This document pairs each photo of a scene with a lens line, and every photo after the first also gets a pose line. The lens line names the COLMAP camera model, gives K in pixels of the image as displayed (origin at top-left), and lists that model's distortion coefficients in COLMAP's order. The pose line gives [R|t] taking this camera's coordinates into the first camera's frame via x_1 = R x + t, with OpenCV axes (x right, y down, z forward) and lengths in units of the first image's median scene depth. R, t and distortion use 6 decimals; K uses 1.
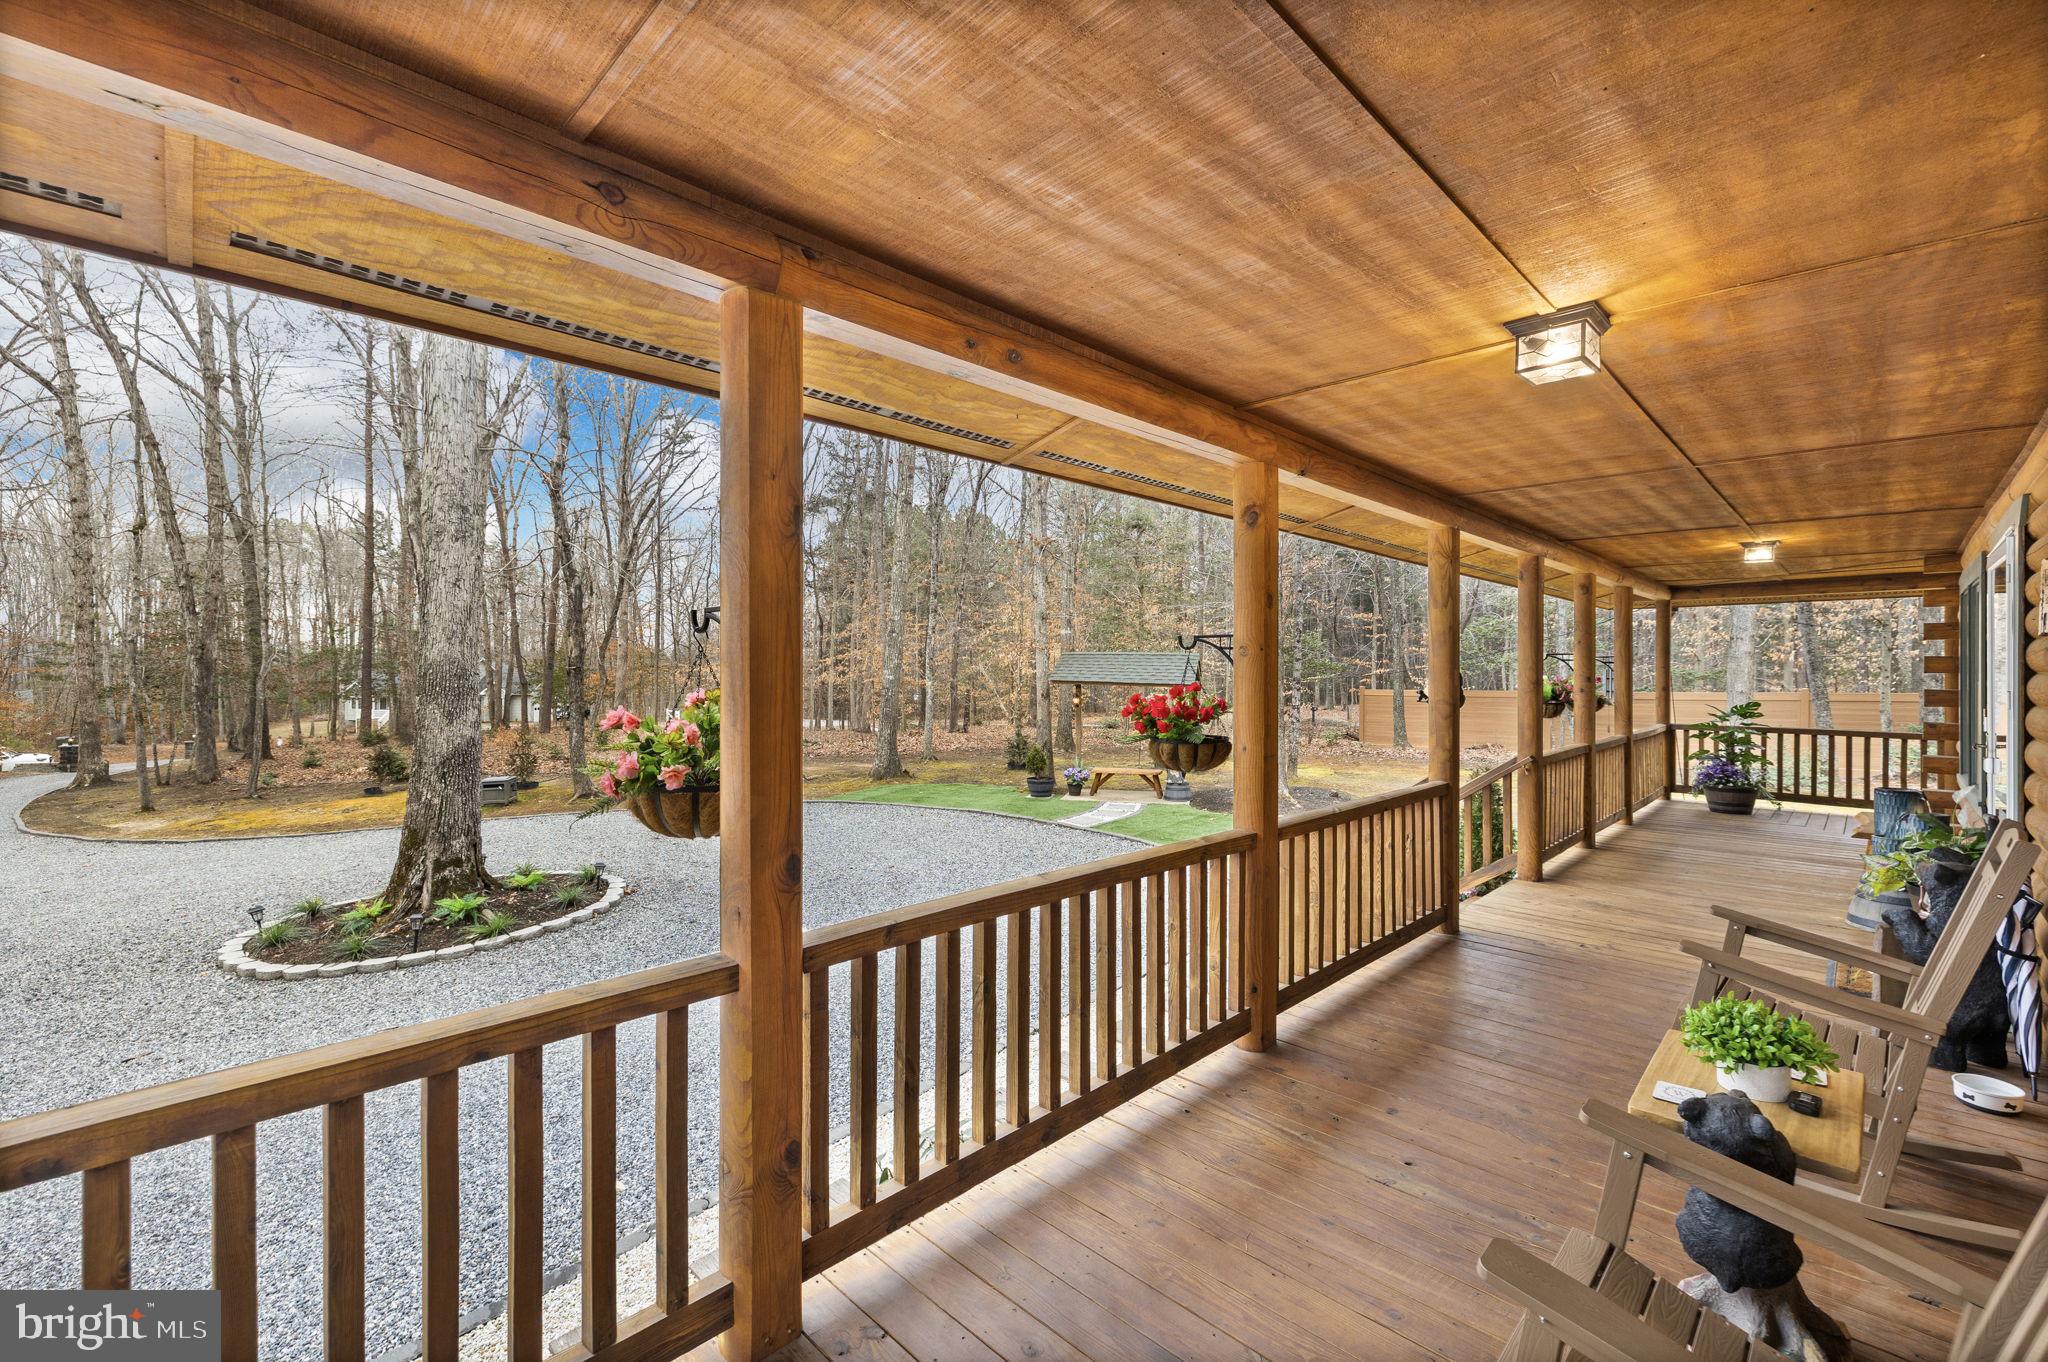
lens RADIAL K [[865.0, 0, 1024.0], [0, 865.0, 681.0], [0, 0, 1]] dist [0.003959, 0.000422]
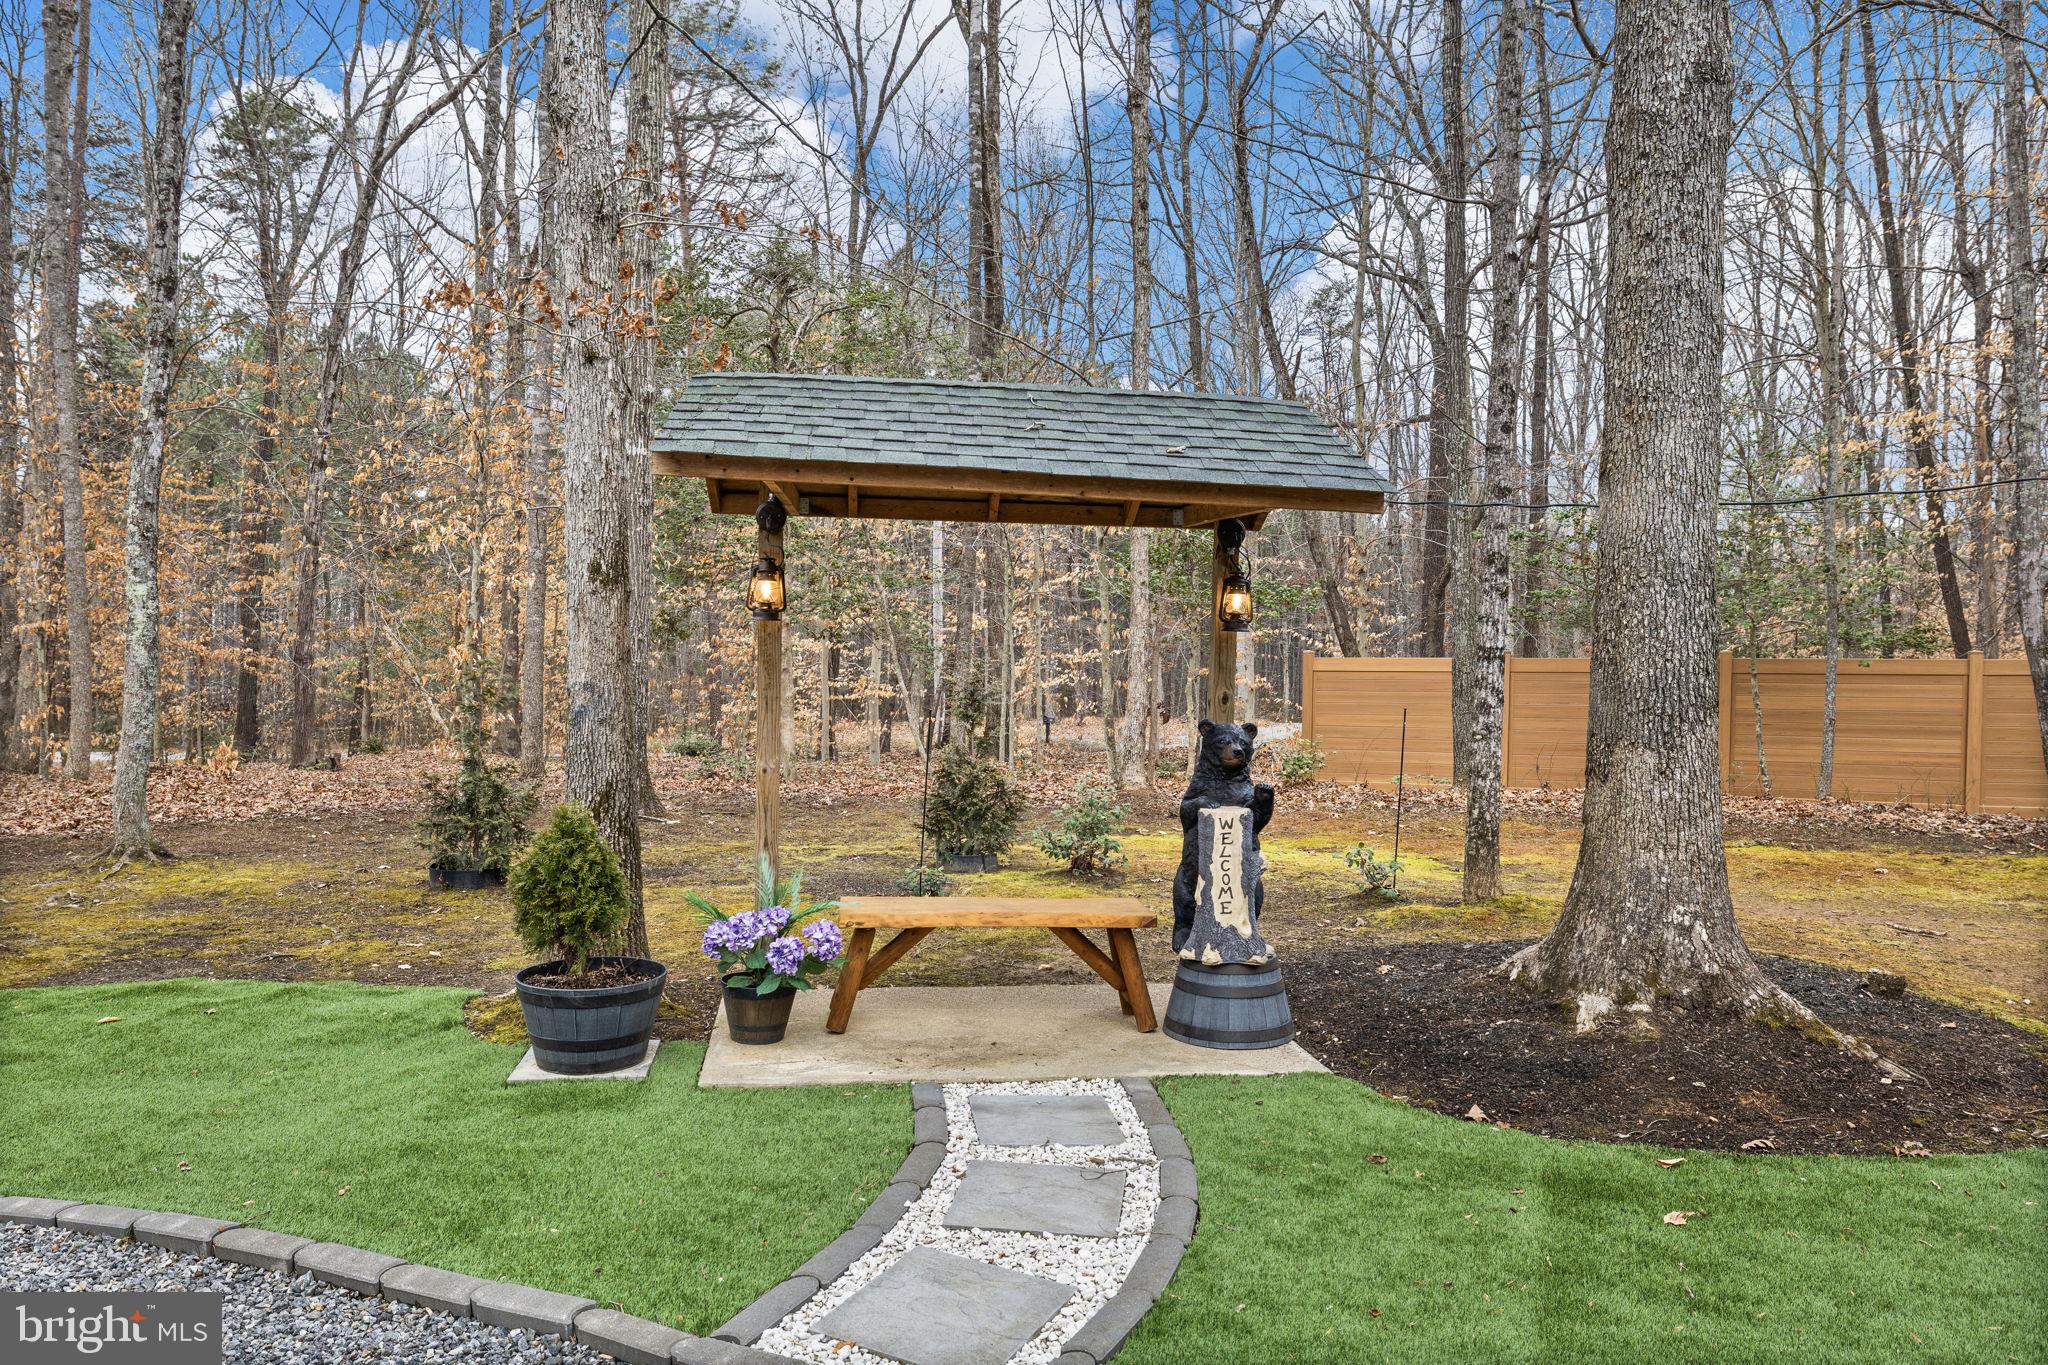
lens RADIAL K [[1411.5, 0, 1024.0], [0, 1411.5, 682.5], [0, 0, 1]] dist [-0.002017, 0.000660]
pose [[0.933670, 0.009674, 0.358003, -0.006534], [-0.008772, 0.999953, -0.004145, 0.067878], [-0.358026, 0.000730, 0.933711, 0.962793]]
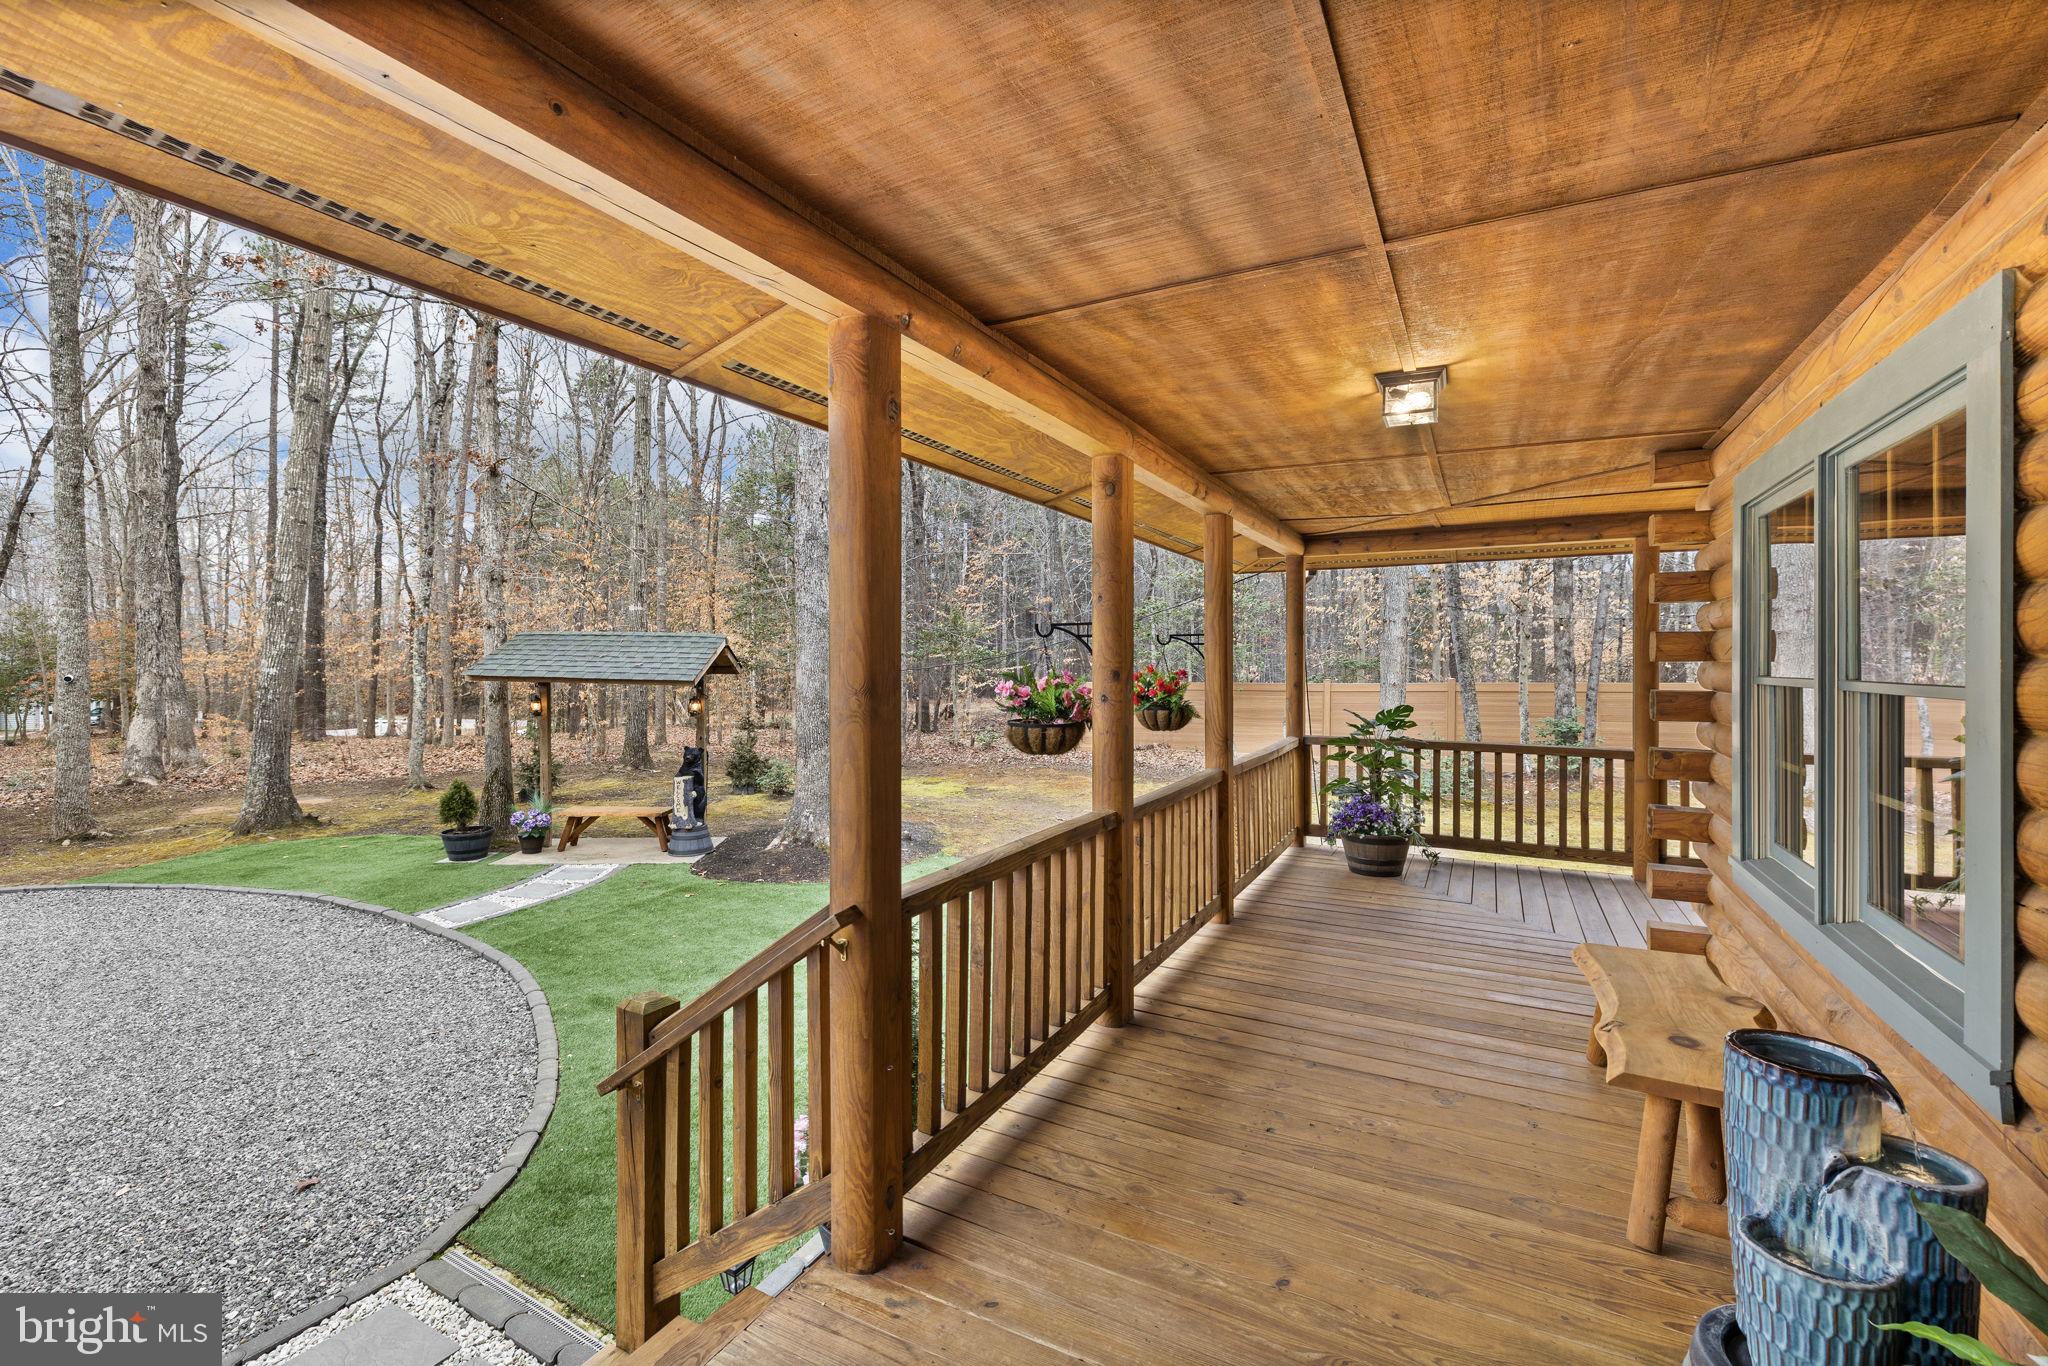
lens RADIAL K [[870.9, 0, 1024.0], [0, 870.9, 683.0], [0, 0, 1]] dist [-0.001495, -0.000249]
pose [[0.960053, -0.008383, 0.279694, 0.339178], [0.004650, 0.999891, 0.014006, -0.003547], [-0.279781, -0.012145, 0.959987, 0.399576]]
